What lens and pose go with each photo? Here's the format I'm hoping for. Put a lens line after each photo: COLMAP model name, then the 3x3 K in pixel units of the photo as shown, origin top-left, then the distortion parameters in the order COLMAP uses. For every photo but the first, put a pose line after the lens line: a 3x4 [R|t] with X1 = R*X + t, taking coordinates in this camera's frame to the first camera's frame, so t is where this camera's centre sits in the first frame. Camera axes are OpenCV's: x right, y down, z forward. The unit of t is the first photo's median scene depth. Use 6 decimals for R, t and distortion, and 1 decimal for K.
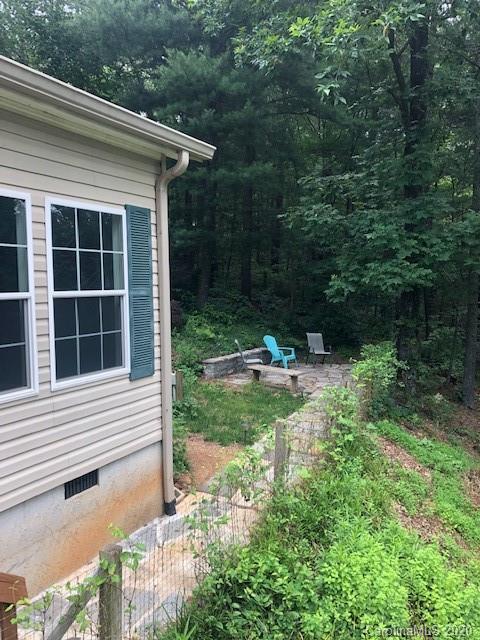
lens RADIAL K [[537.4, 0, 240.0], [0, 537.4, 320.0], [0, 0, 1]] dist [0.059822, -0.082616]
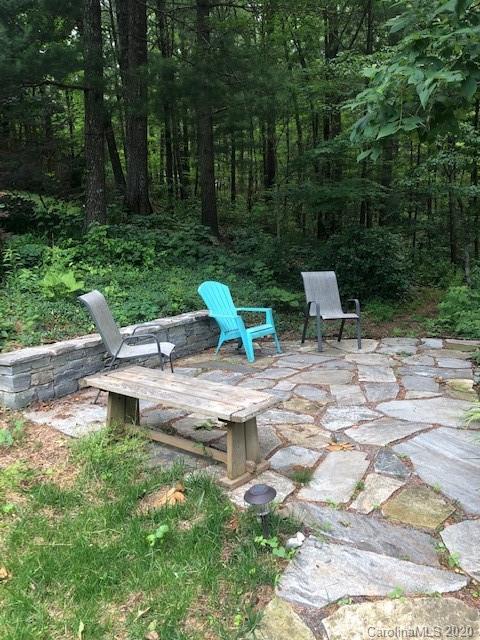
lens RADIAL K [[537.4, 0, 240.0], [0, 537.4, 320.0], [0, 0, 1]] dist [0.059822, -0.082616]
pose [[0.998777, -0.046167, -0.017685, 0.082597], [0.047307, 0.996382, 0.070601, 0.030652], [0.014362, -0.071352, 0.997348, 0.575143]]
